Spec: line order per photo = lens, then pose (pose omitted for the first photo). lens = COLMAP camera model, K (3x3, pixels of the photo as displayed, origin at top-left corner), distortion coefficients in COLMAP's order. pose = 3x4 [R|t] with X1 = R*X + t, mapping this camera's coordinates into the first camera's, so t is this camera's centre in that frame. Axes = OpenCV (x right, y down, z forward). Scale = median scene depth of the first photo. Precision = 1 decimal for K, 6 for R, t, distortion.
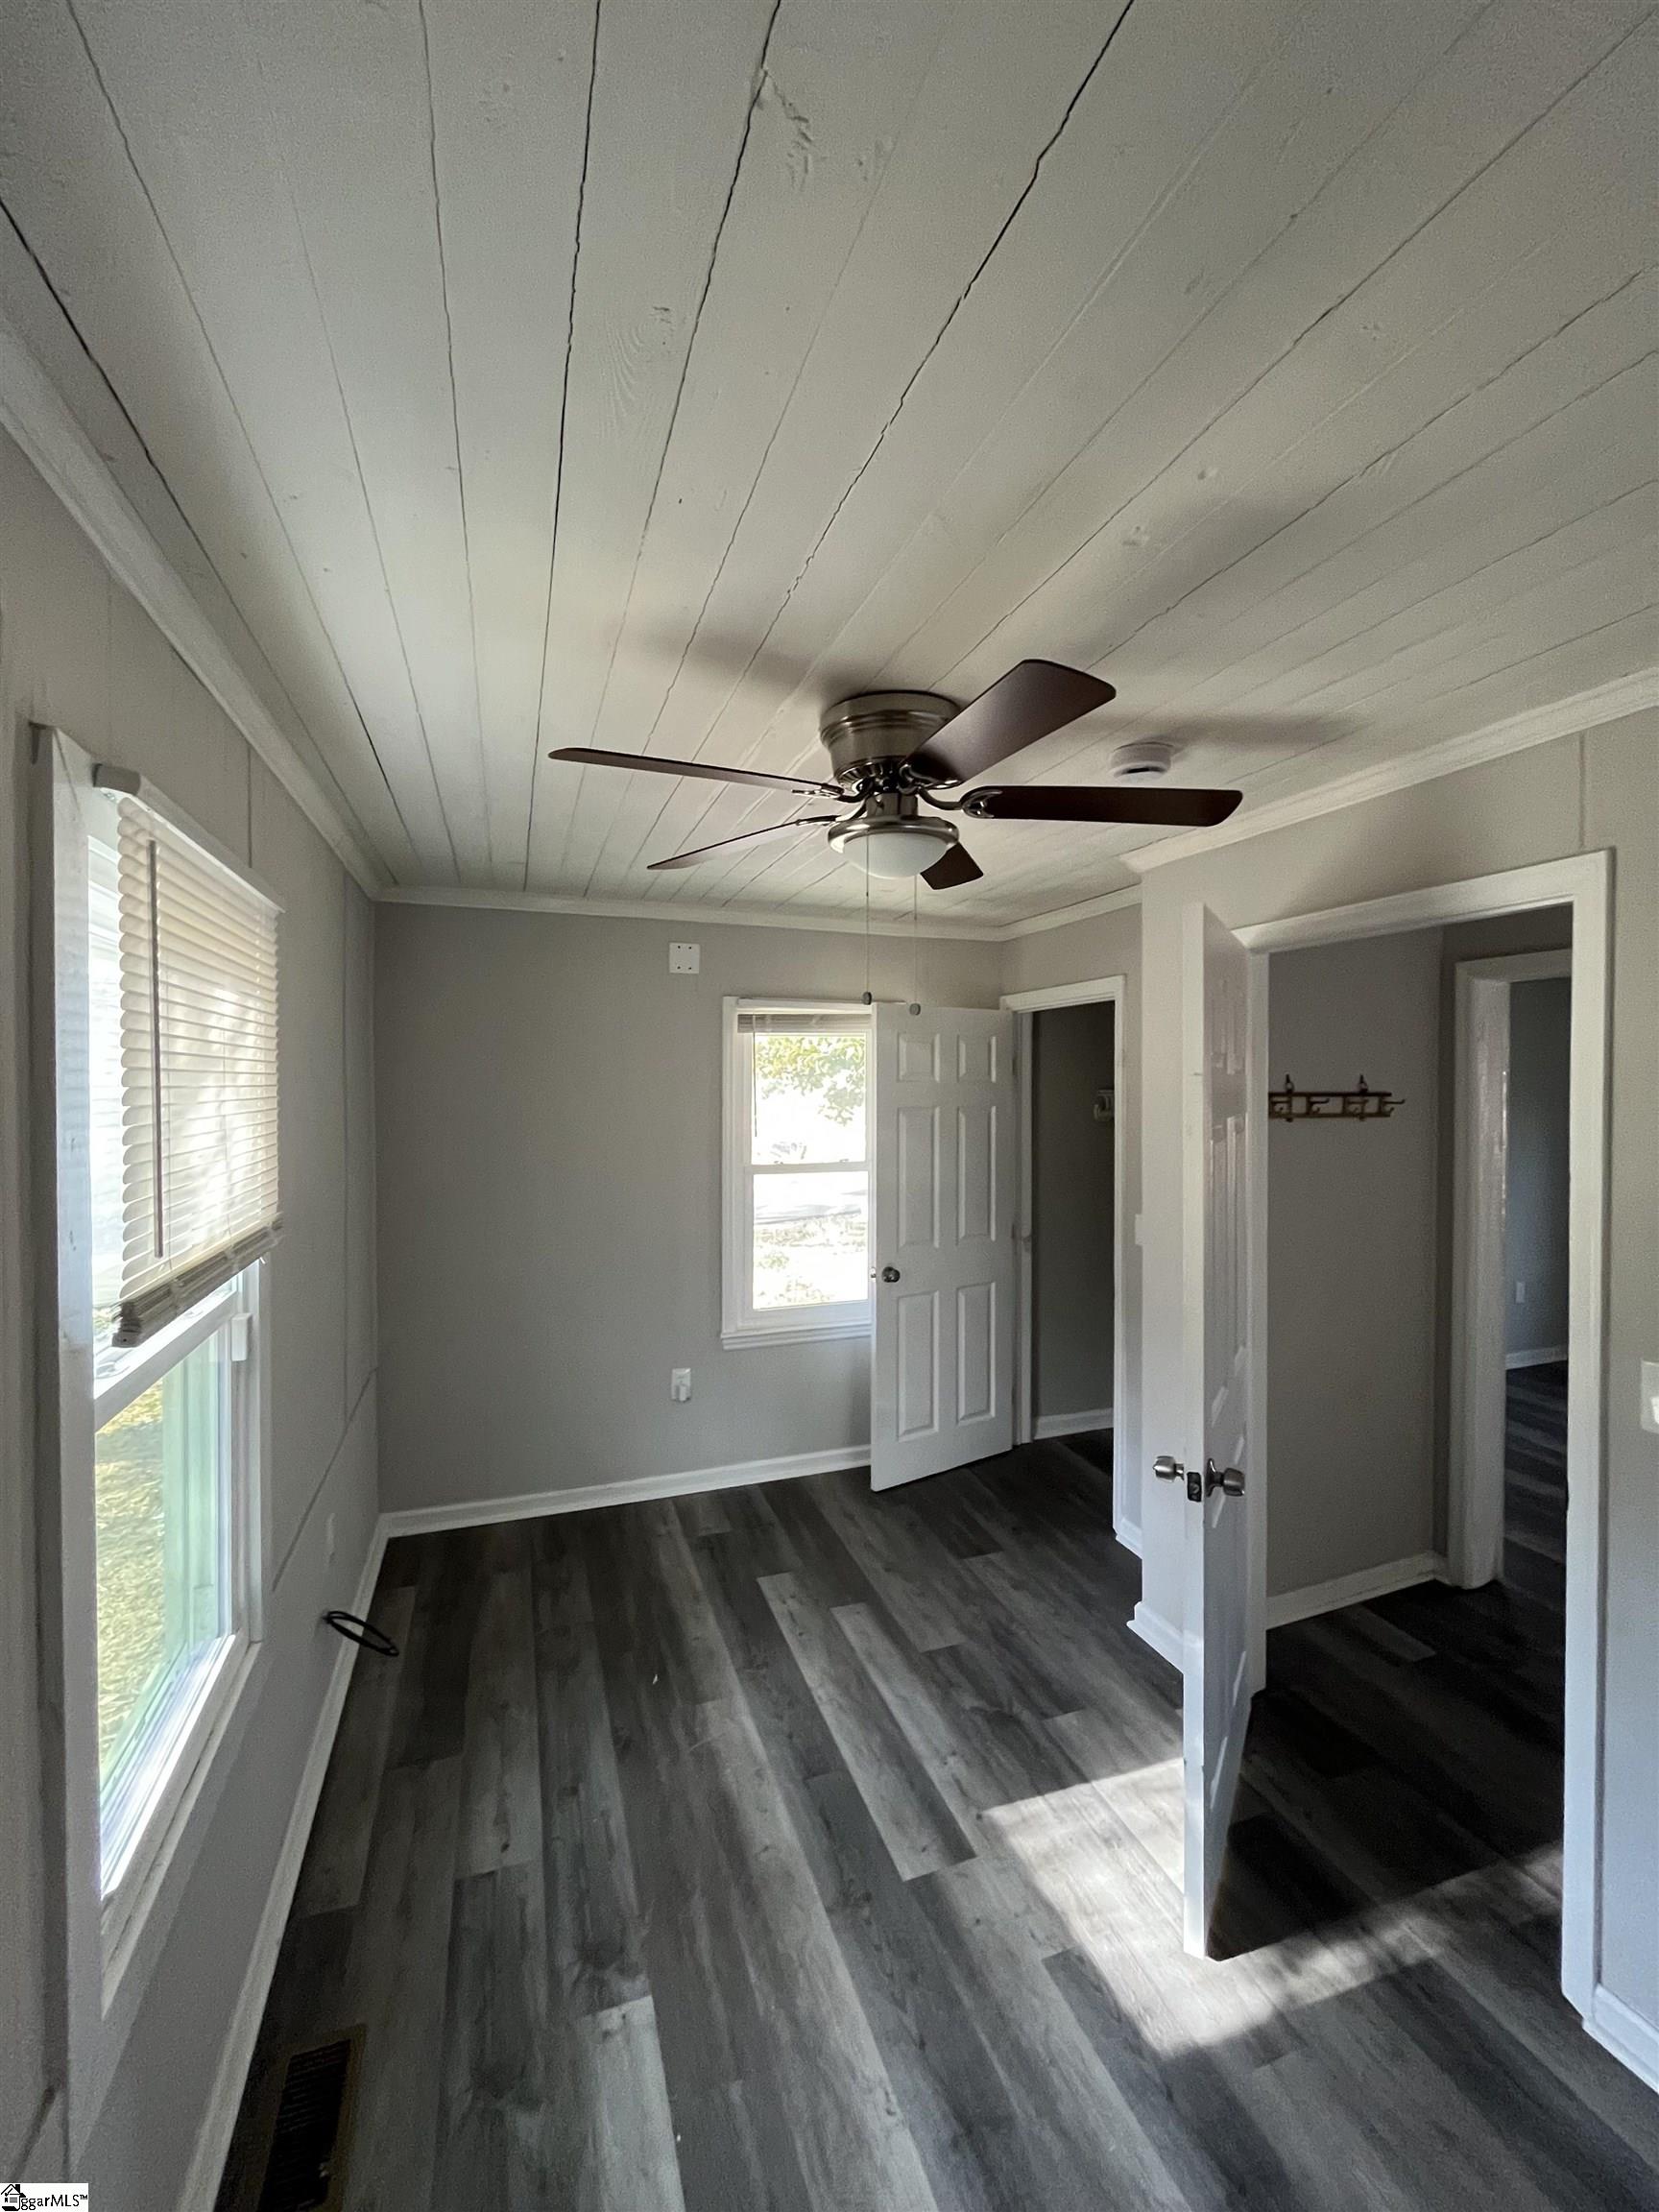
lens RADIAL K [[898.5, 0, 831.9], [0, 898.5, 1097.7], [0, 0, 1]] dist [0.003488, -0.001242]
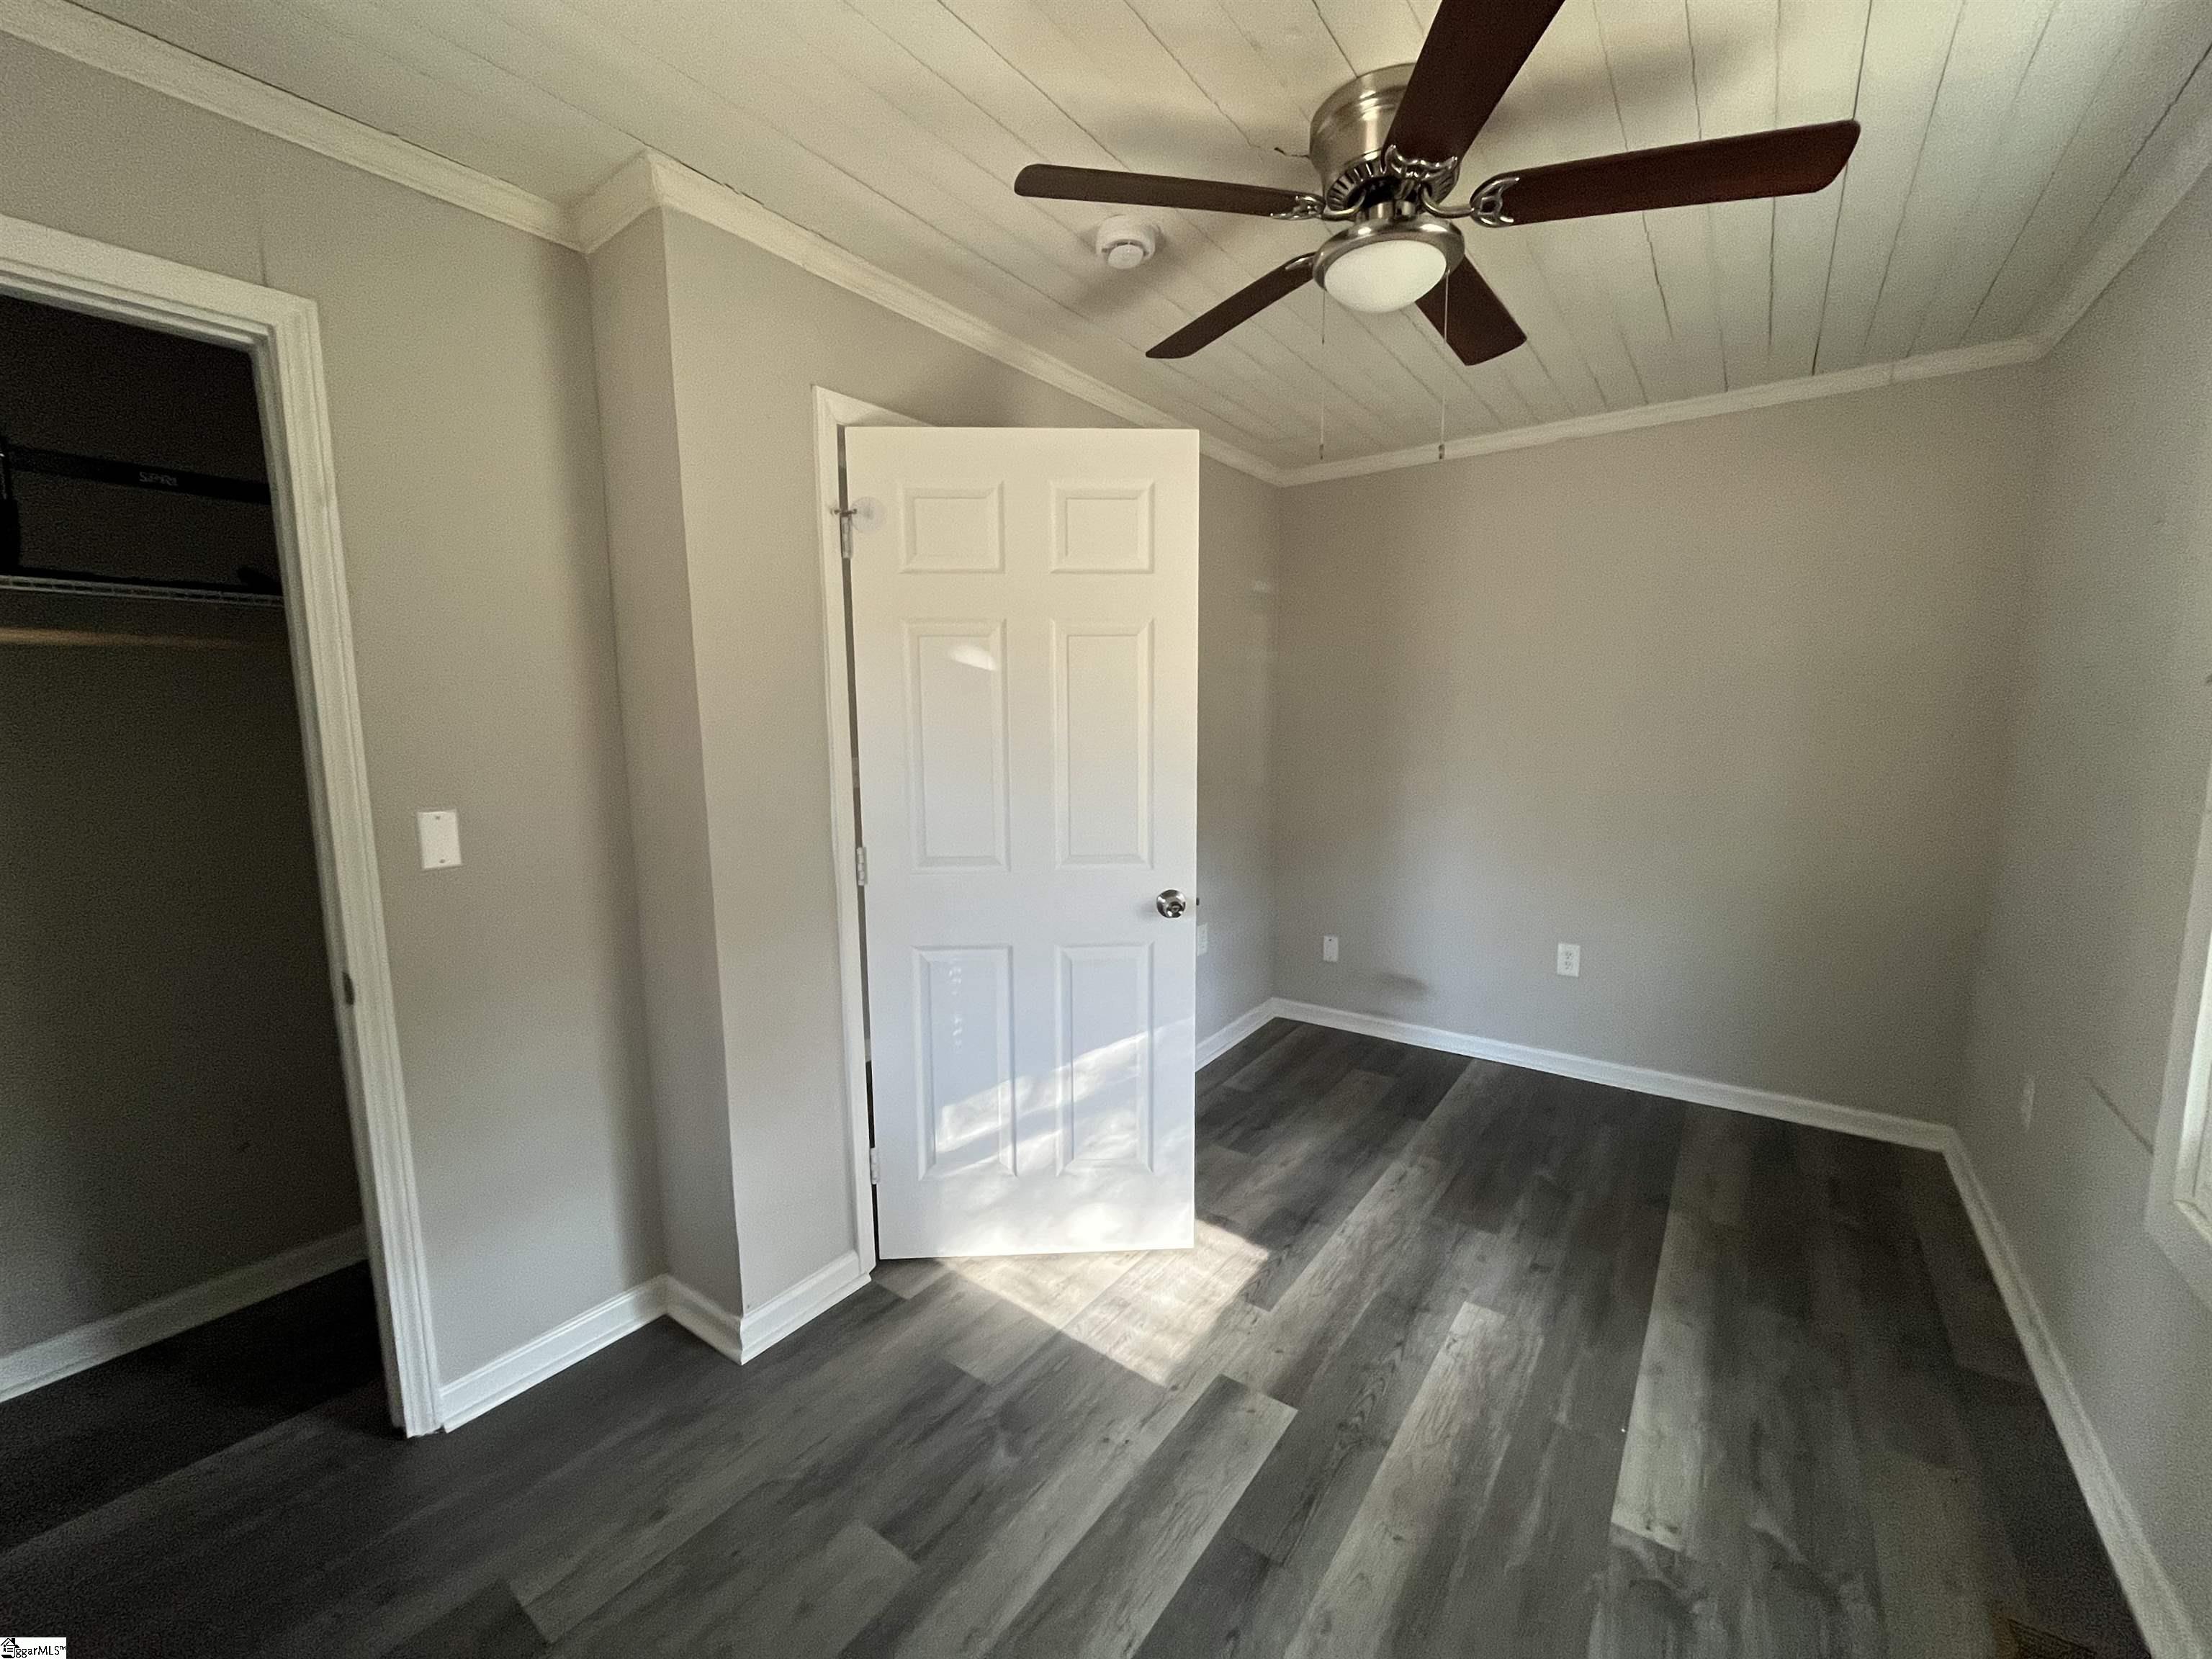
lens RADIAL K [[898.5, 0, 1097.9], [0, 898.5, 823.6], [0, 0, 1]] dist [0.003488, -0.001242]
pose [[-0.558923, -0.092814, 0.824009, -0.526722], [0.022463, 0.991657, 0.126934, 0.135961], [-0.828915, 0.089456, -0.552175, 1.650767]]
